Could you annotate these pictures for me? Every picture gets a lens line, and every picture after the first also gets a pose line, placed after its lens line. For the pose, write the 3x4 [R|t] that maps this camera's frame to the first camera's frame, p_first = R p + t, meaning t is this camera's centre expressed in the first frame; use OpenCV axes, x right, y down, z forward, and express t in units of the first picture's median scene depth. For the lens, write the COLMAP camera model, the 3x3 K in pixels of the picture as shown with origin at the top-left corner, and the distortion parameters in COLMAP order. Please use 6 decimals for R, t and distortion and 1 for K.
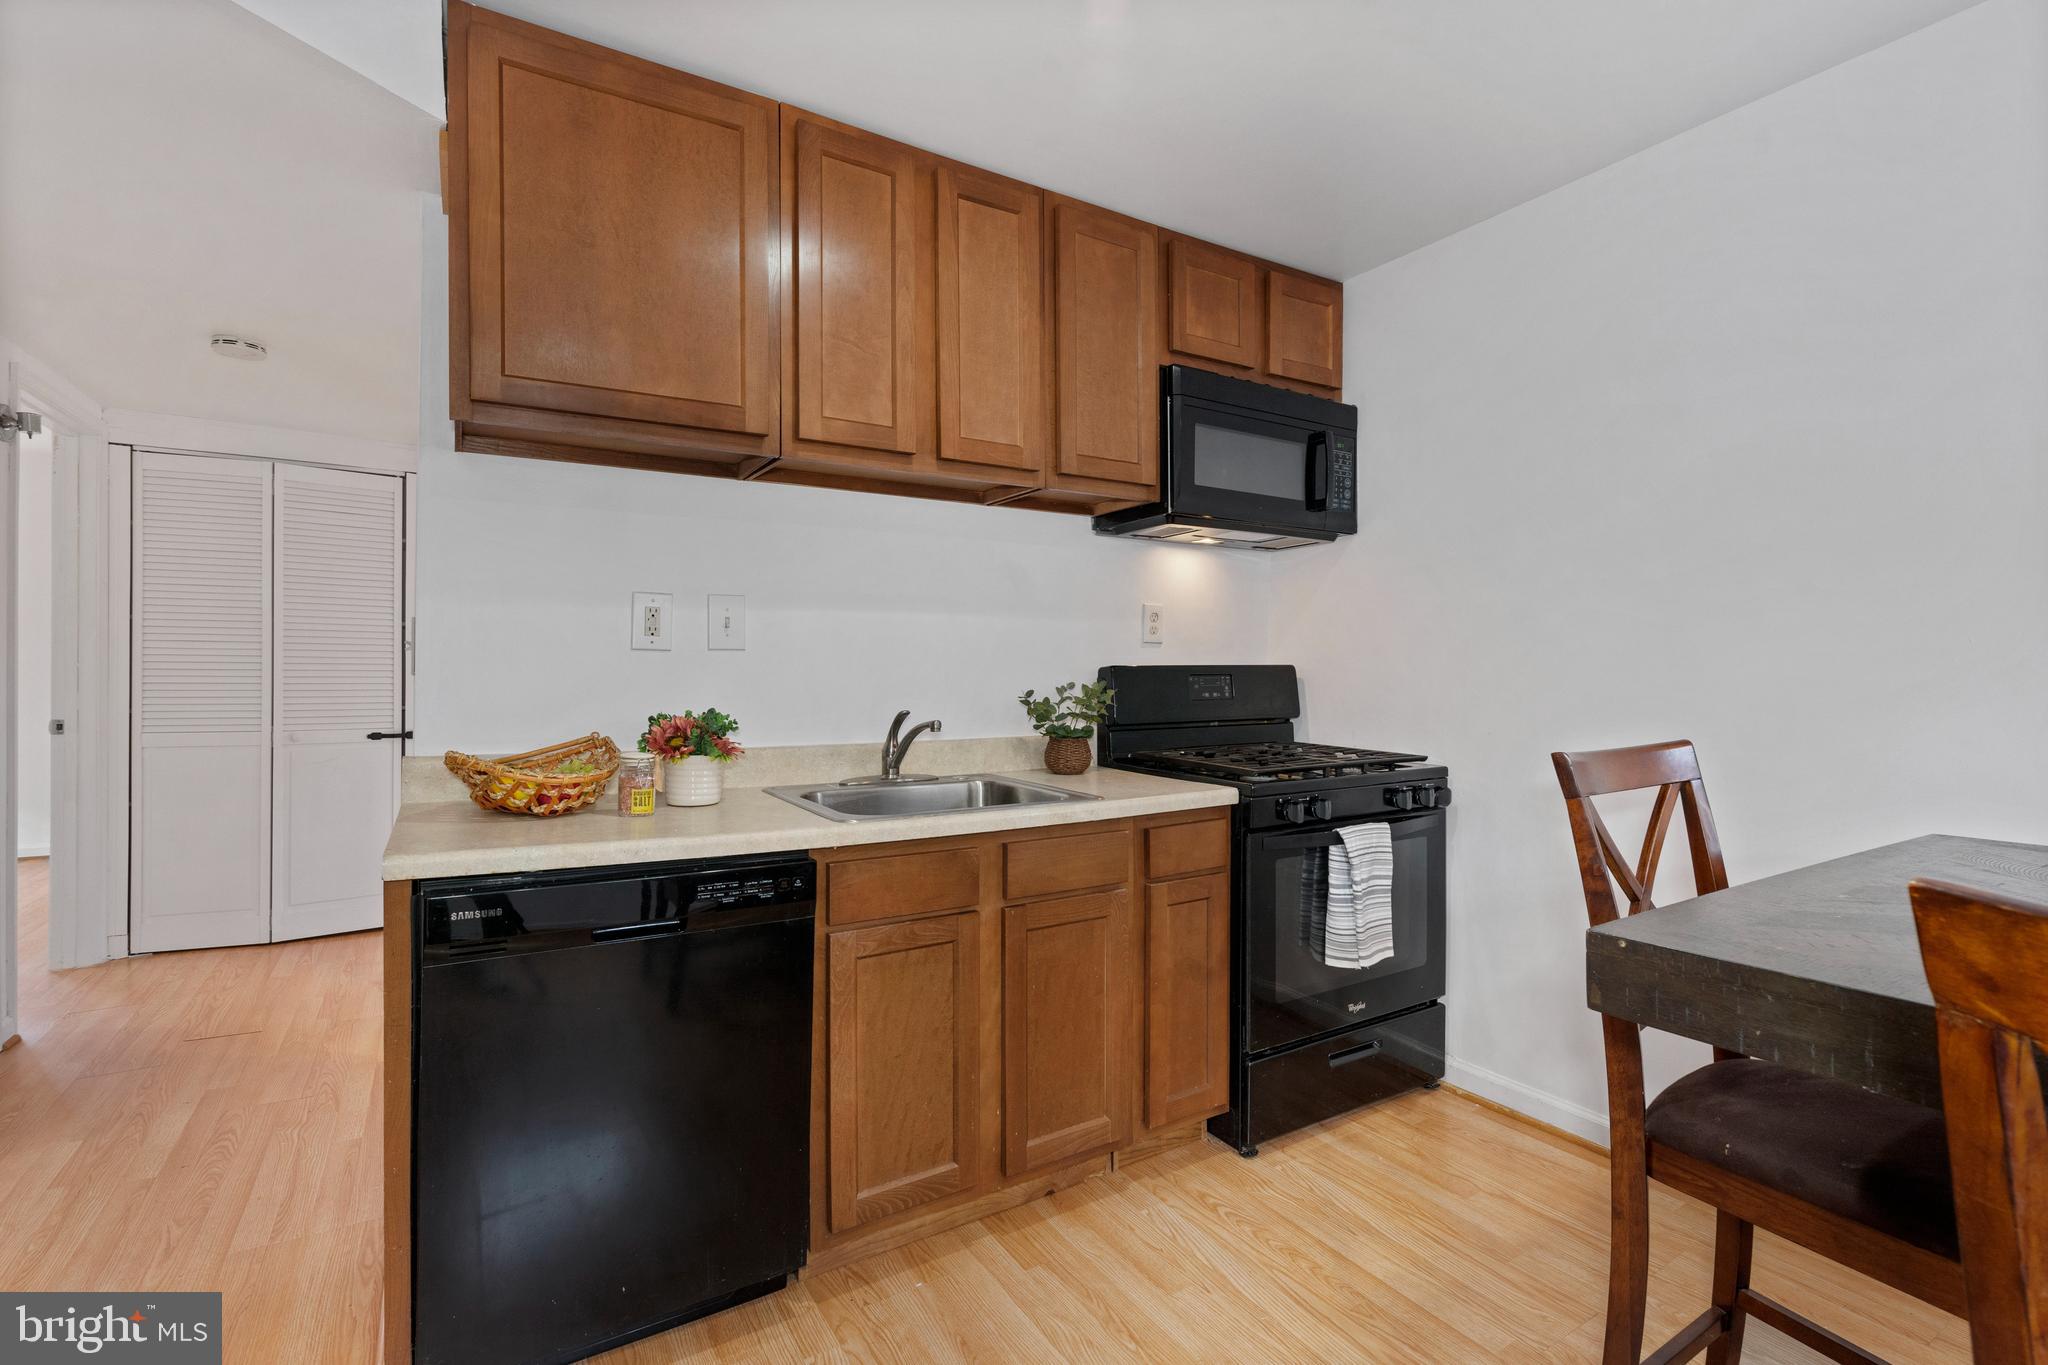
lens RADIAL K [[926.2, 0, 1009.3], [0, 926.2, 676.3], [0, 0, 1]] dist [-0.007401, 0.002888]
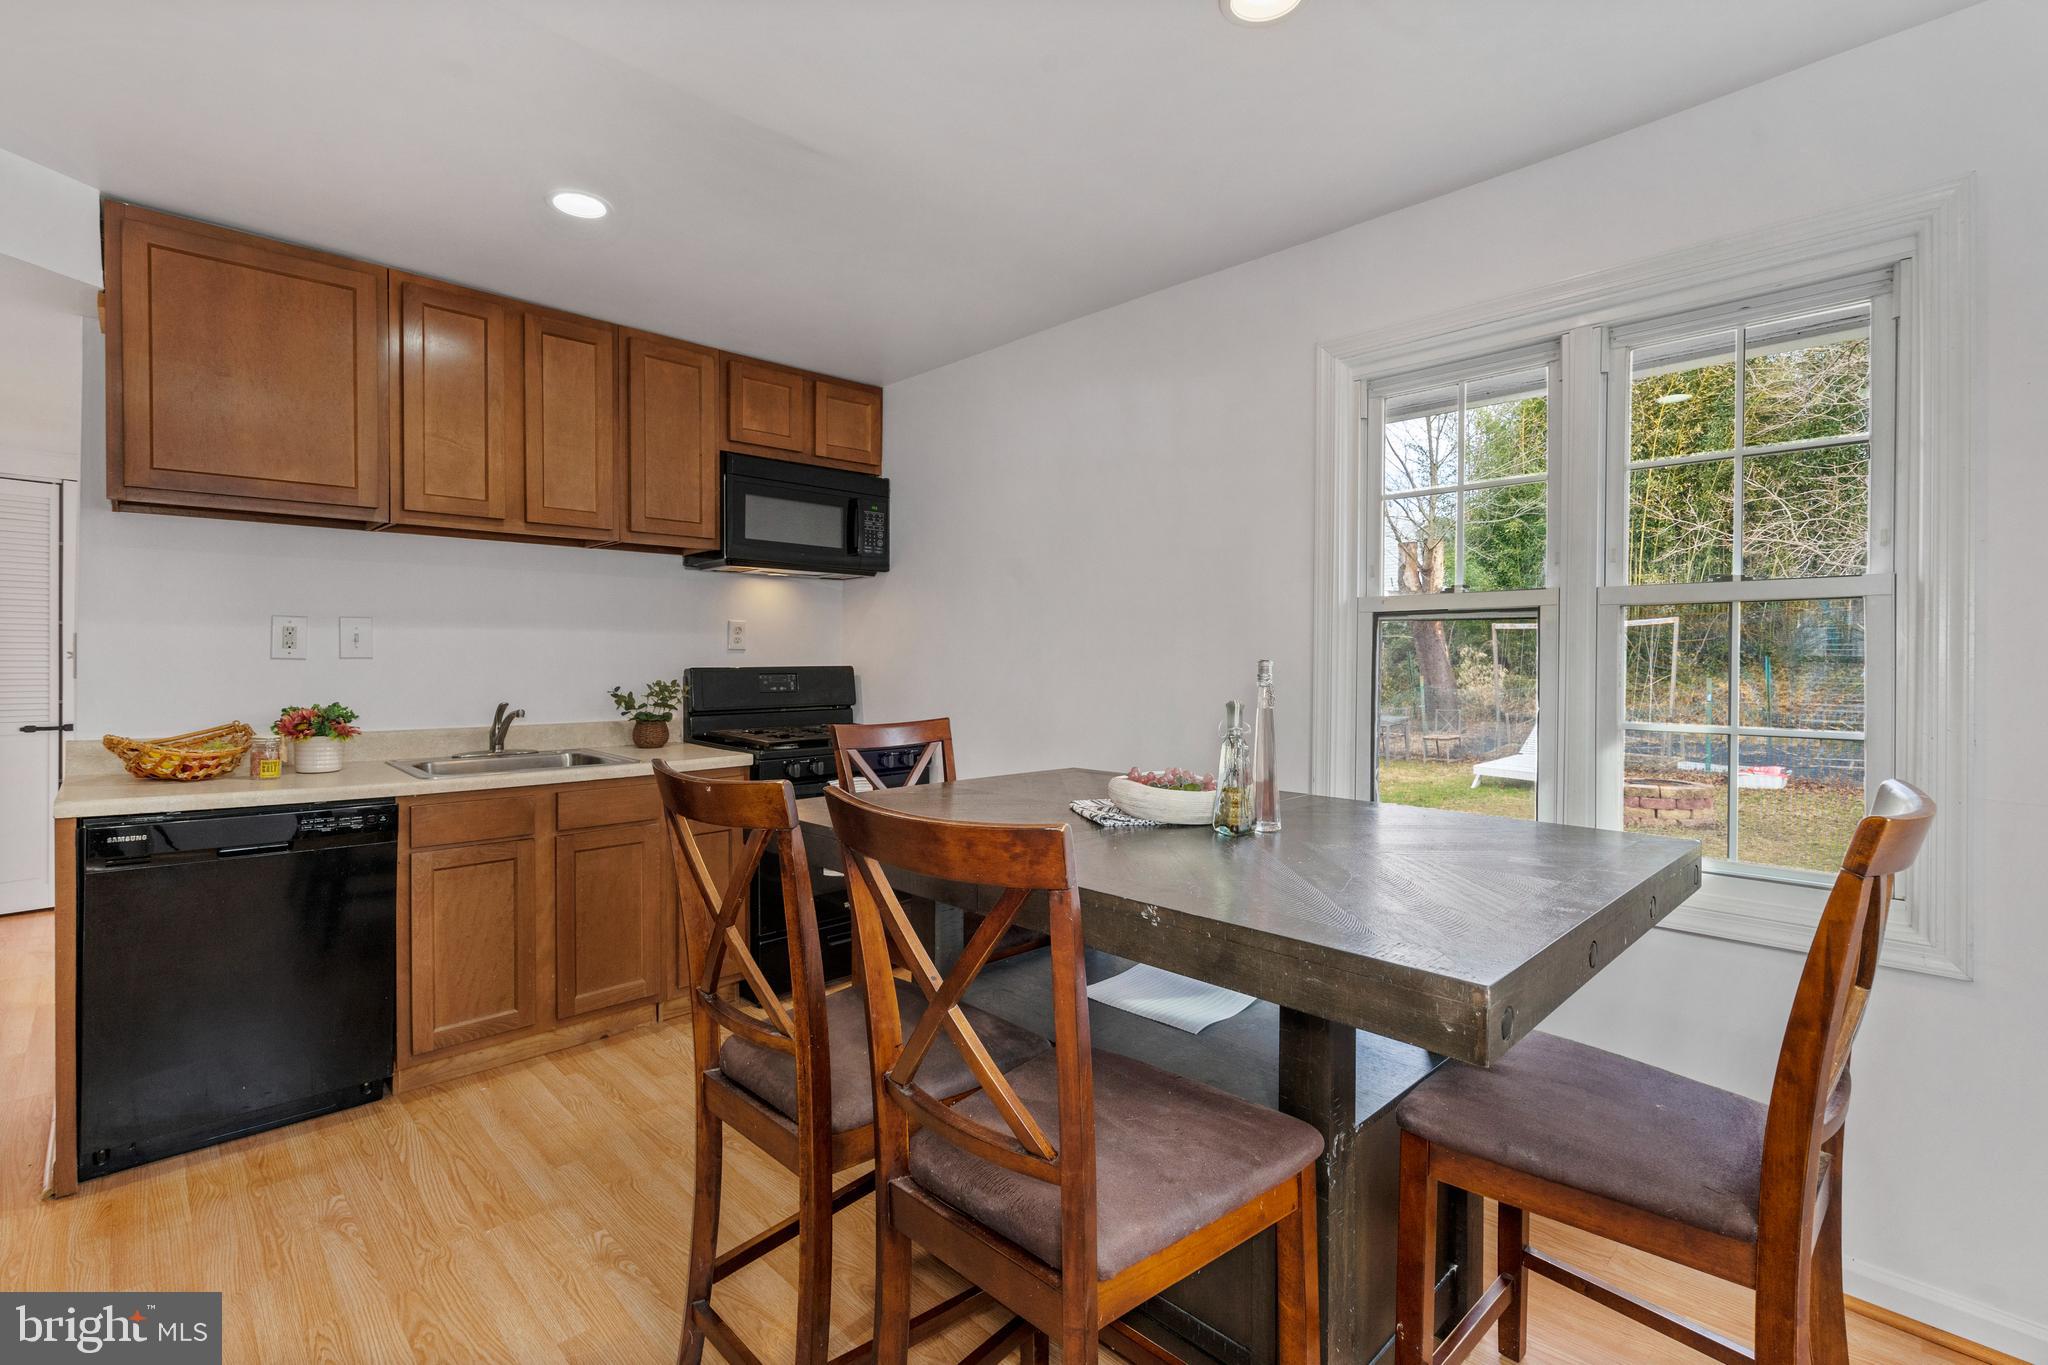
lens RADIAL K [[926.2, 0, 1008.2], [0, 926.2, 665.7], [0, 0, 1]] dist [-0.007401, 0.002888]
pose [[0.974878, 0.000295, 0.222741, 0.321420], [-0.001019, 0.999995, 0.003137, -0.023447], [-0.222739, -0.003285, 0.974873, -0.517602]]
